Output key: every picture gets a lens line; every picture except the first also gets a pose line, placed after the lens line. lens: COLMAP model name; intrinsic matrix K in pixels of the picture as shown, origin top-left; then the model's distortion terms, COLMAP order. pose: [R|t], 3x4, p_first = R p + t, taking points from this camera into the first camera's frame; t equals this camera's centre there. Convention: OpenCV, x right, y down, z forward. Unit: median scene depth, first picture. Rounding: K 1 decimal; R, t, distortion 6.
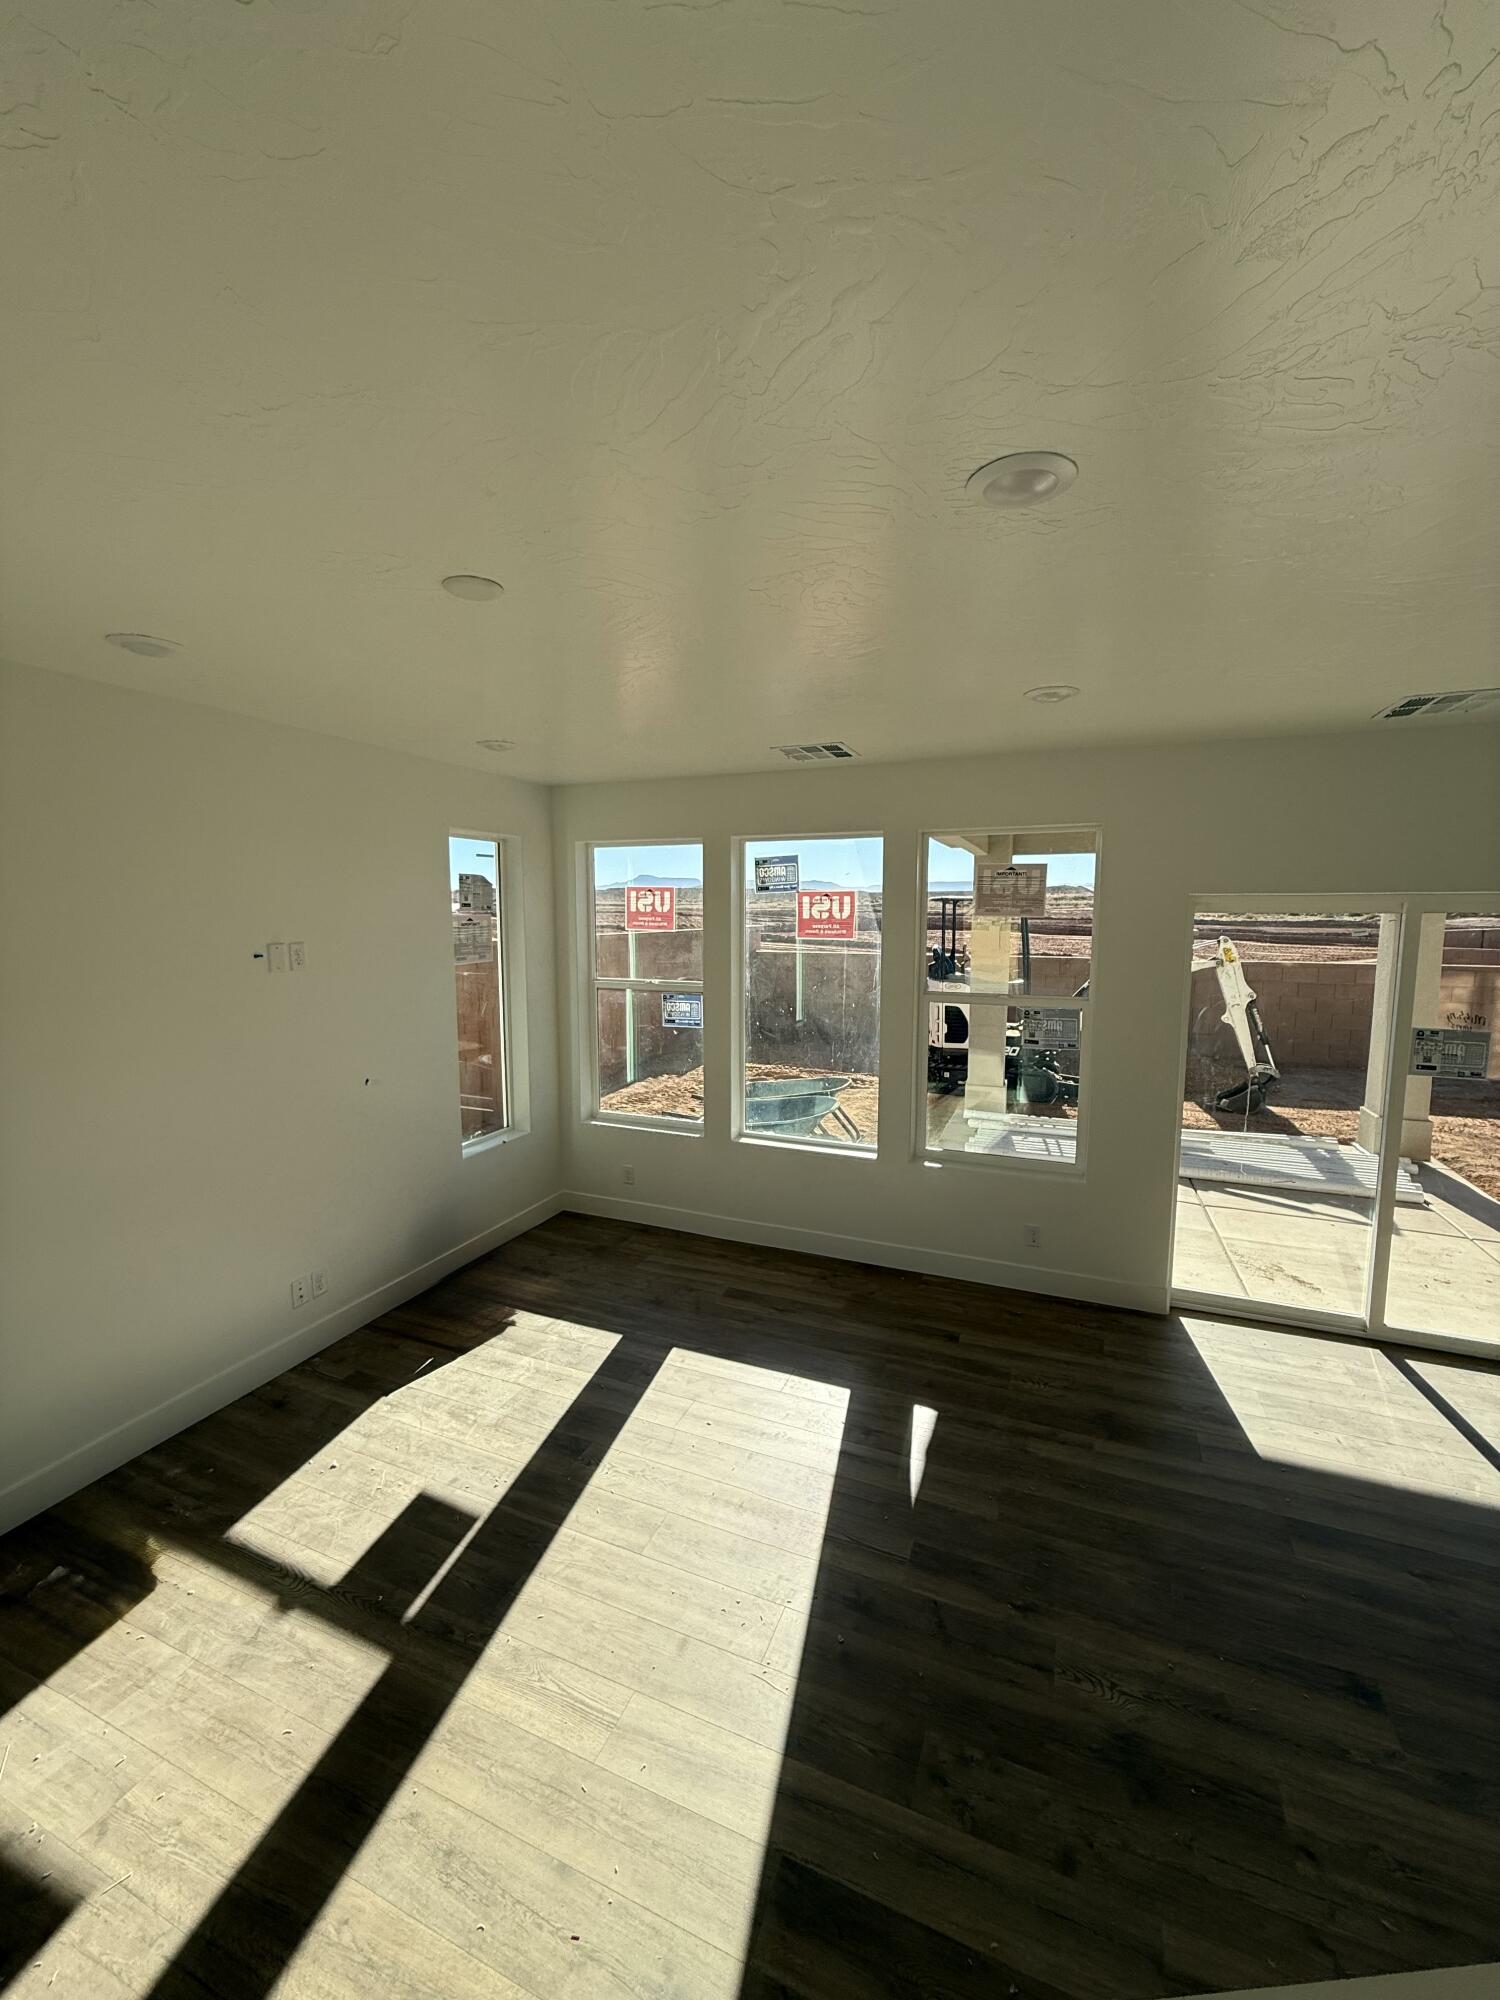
lens RADIAL K [[800.0, 0, 752.4], [0, 800.0, 991.7], [0, 0, 1]] dist [0.009409, -0.000081]
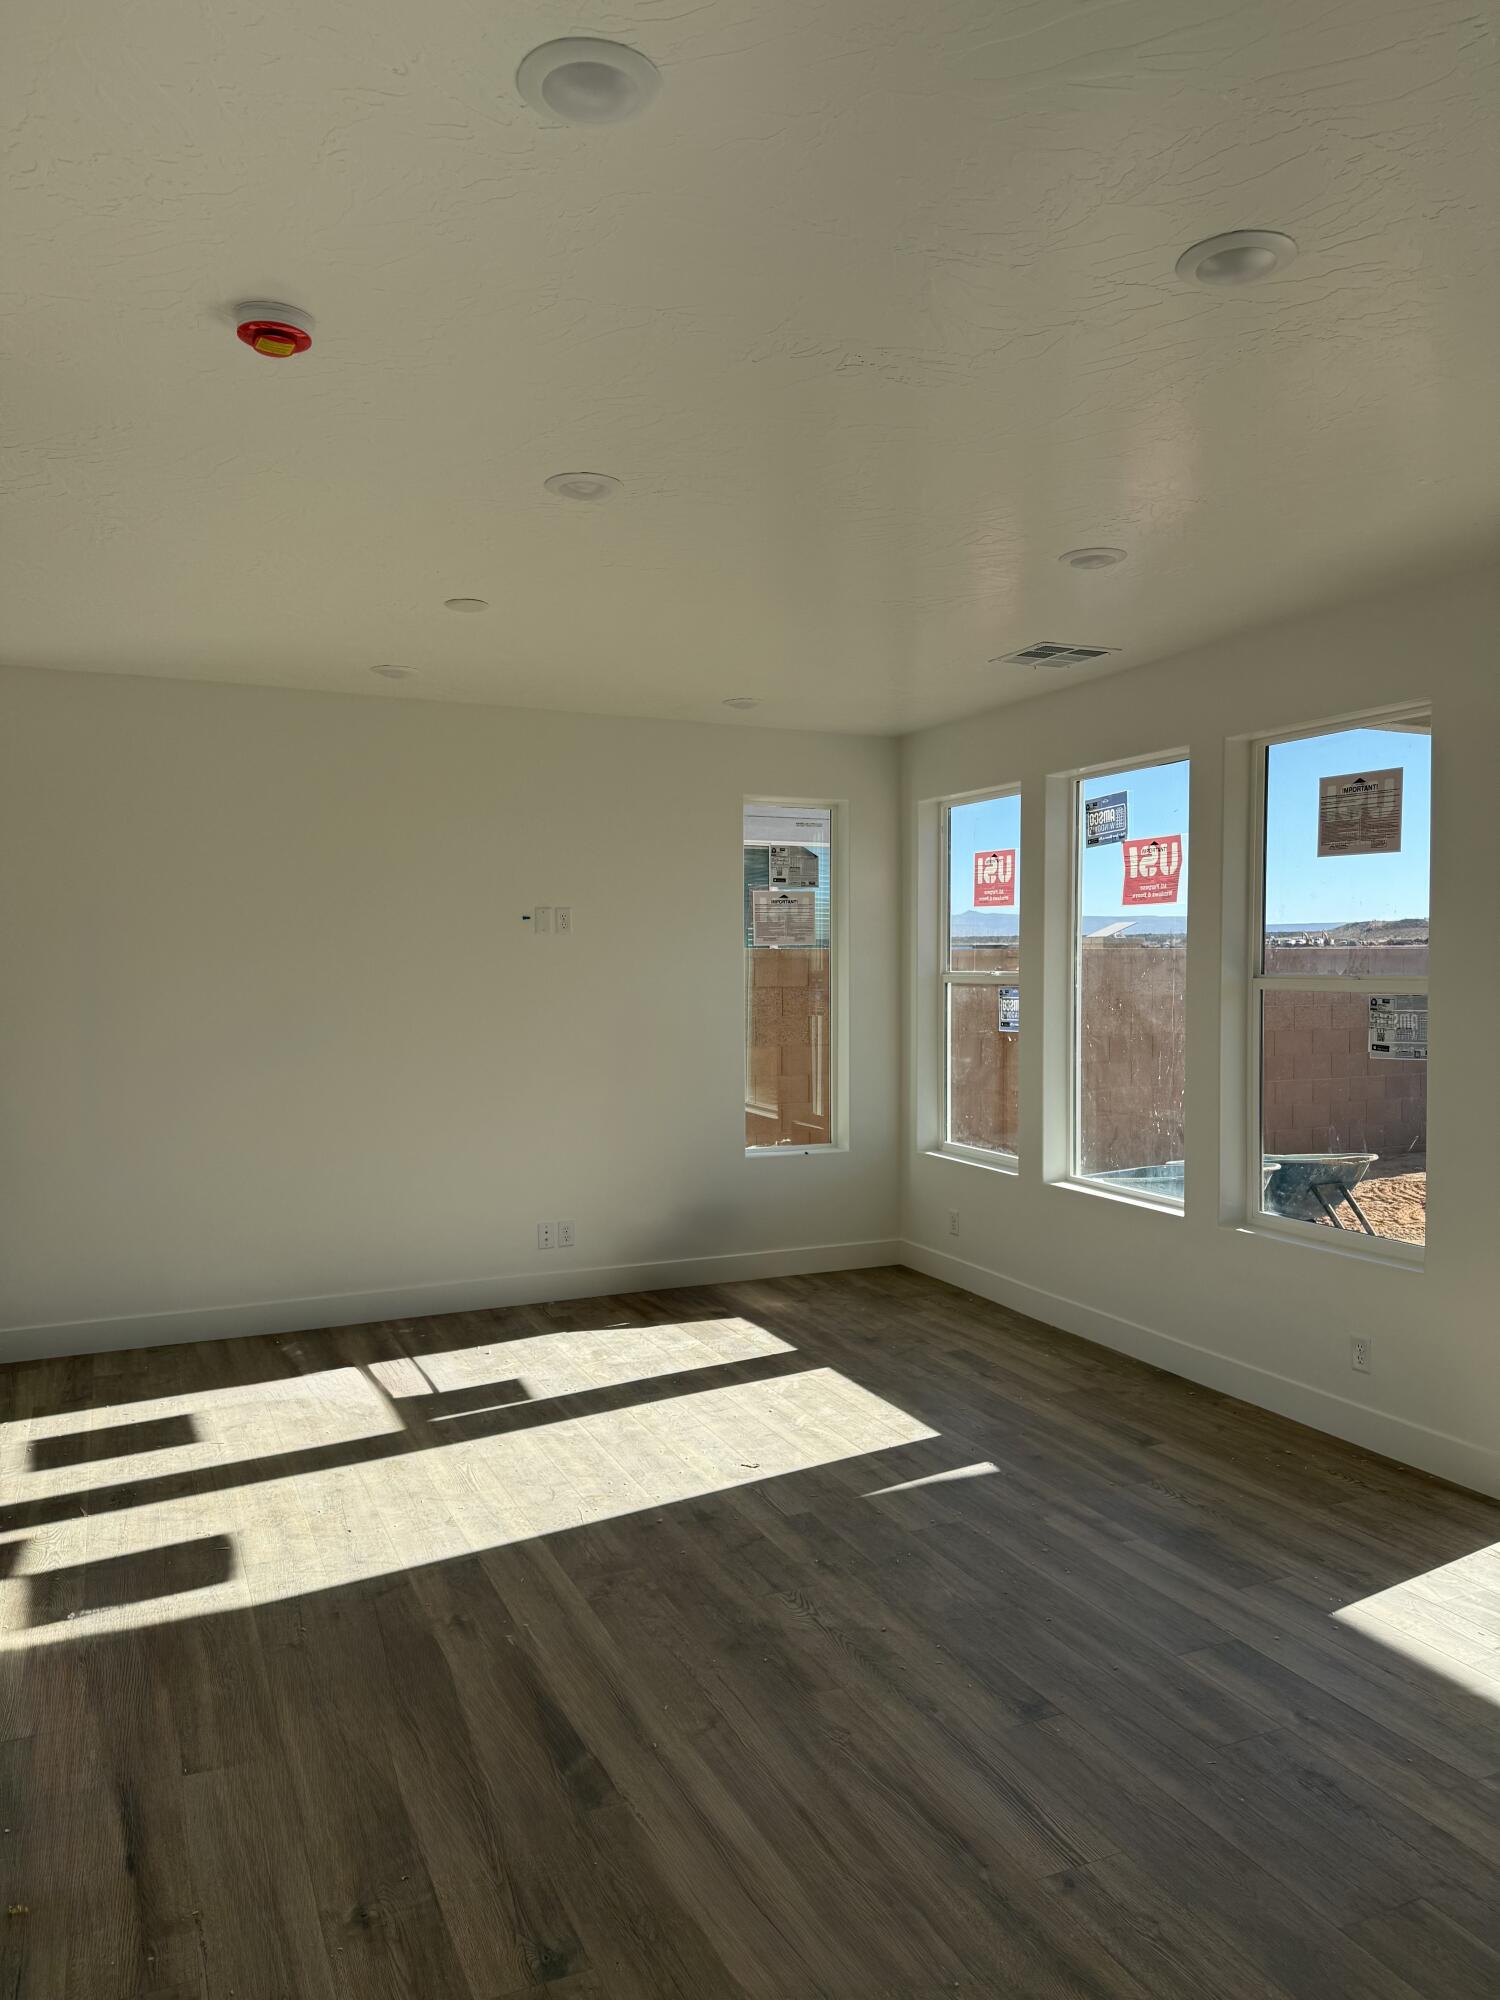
lens RADIAL K [[1380.5, 0, 748.0], [0, 1380.5, 1000.3], [0, 0, 1]] dist [0.056249, -0.002804]
pose [[0.729167, 0.016694, -0.684132, 0.747040], [-0.068309, 0.996485, -0.048490, 0.114254], [0.680918, 0.082089, 0.727744, -0.150297]]
